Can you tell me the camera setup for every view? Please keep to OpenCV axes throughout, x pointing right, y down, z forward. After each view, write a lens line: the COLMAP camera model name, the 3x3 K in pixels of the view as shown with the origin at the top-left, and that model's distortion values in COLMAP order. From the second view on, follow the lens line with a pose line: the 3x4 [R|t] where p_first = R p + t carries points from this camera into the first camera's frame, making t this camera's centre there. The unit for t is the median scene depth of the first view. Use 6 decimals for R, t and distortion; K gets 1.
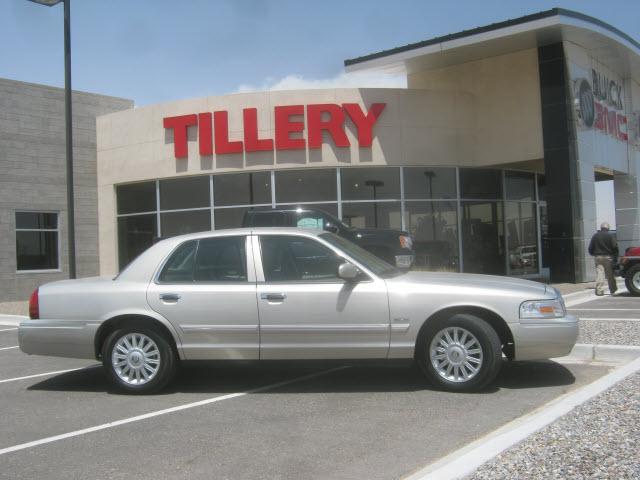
lens RADIAL K [[713.2, 0, 318.9], [0, 713.2, 245.2], [0, 0, 1]] dist [-0.077123, 0.000000]
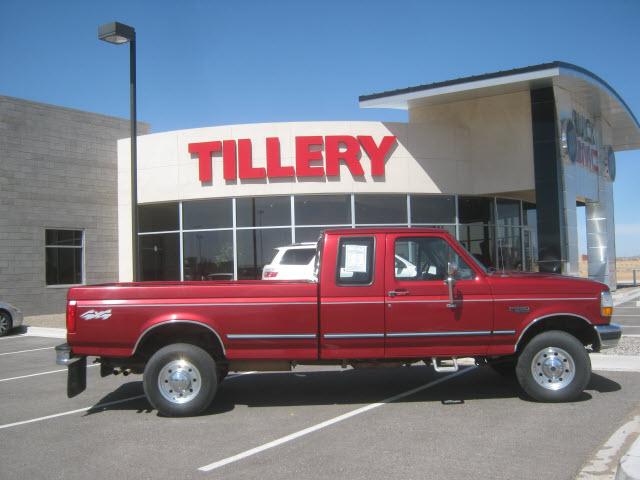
lens RADIAL K [[713.2, 0, 323.4], [0, 713.2, 230.9], [0, 0, 1]] dist [-0.077123, 0.000000]
pose [[0.995301, 0.015189, 0.095629, -0.119551], [-0.011986, 0.999351, -0.033976, -0.014203], [-0.096083, 0.032671, 0.994837, -0.082039]]
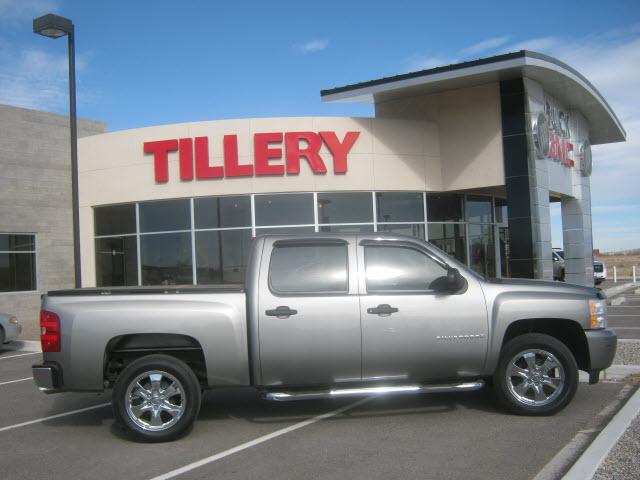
lens RADIAL K [[713.2, 0, 318.7], [0, 713.2, 239.9], [0, 0, 1]] dist [-0.077123, 0.000000]
pose [[0.994824, -0.000924, 0.101608, -0.073171], [0.002948, 0.999800, -0.019773, -0.017892], [-0.101569, 0.019971, 0.994628, -0.043941]]
